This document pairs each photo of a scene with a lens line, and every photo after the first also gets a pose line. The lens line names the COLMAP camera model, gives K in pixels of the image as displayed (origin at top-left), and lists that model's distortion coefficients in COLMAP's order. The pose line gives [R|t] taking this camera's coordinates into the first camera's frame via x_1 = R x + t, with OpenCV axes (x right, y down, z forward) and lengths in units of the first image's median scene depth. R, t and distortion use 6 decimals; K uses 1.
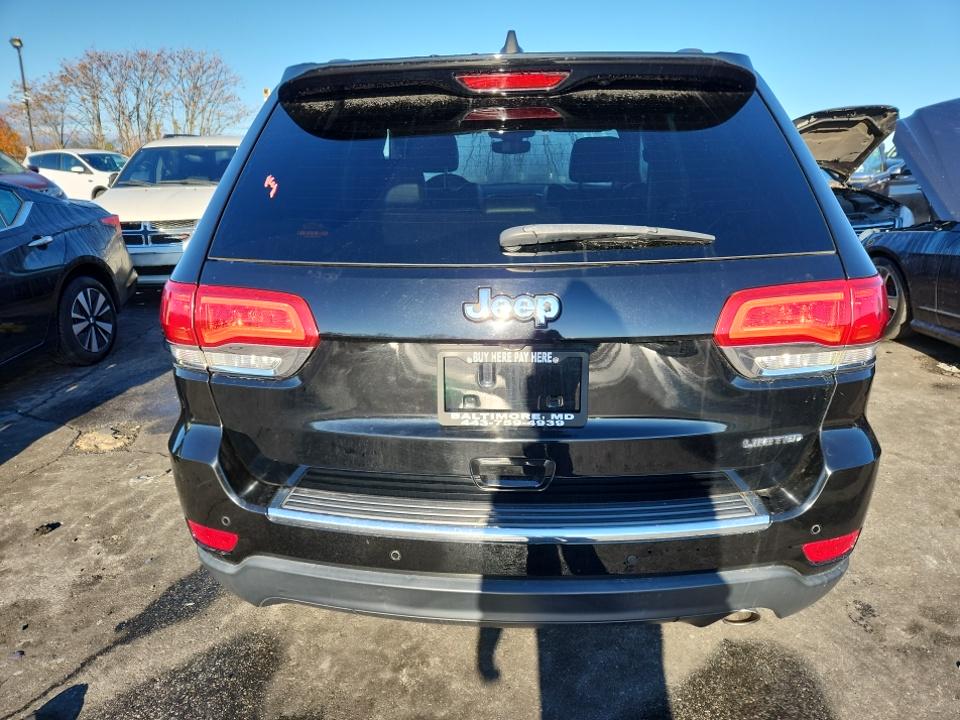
lens RADIAL K [[641.4, 0, 479.5], [0, 641.4, 355.7], [0, 0, 1]] dist [0.025284, -0.007333]
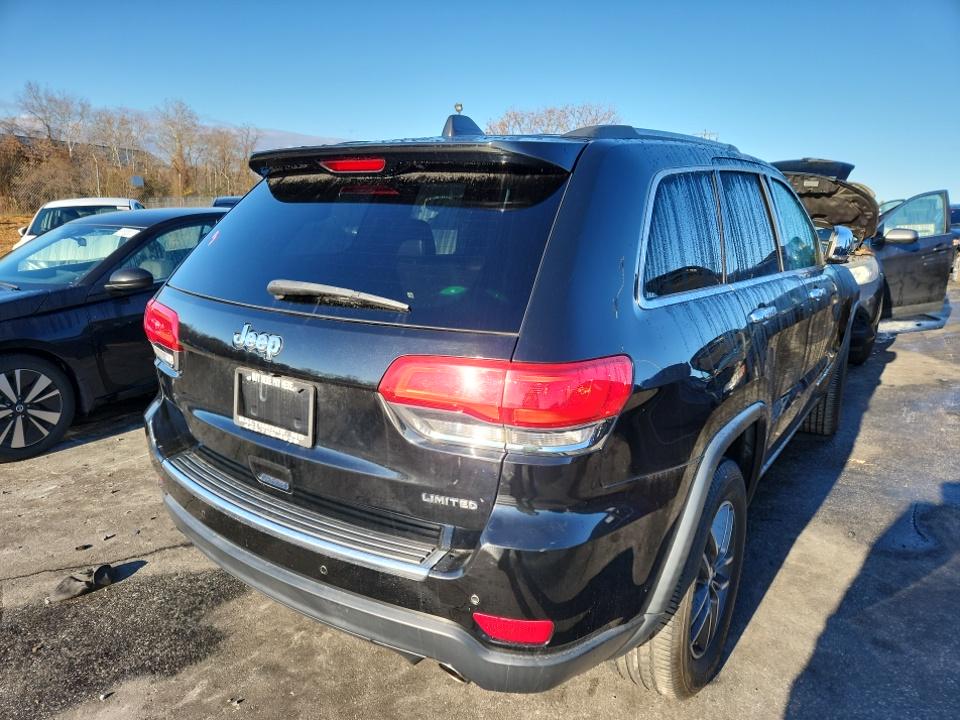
lens RADIAL K [[641.4, 0, 478.4], [0, 641.4, 363.4], [0, 0, 1]] dist [0.025284, -0.007333]
pose [[0.846782, 0.150918, -0.510083, 0.727664], [-0.177084, 0.984192, -0.002784, -0.070578], [0.501599, 0.092685, 0.860121, 0.070084]]
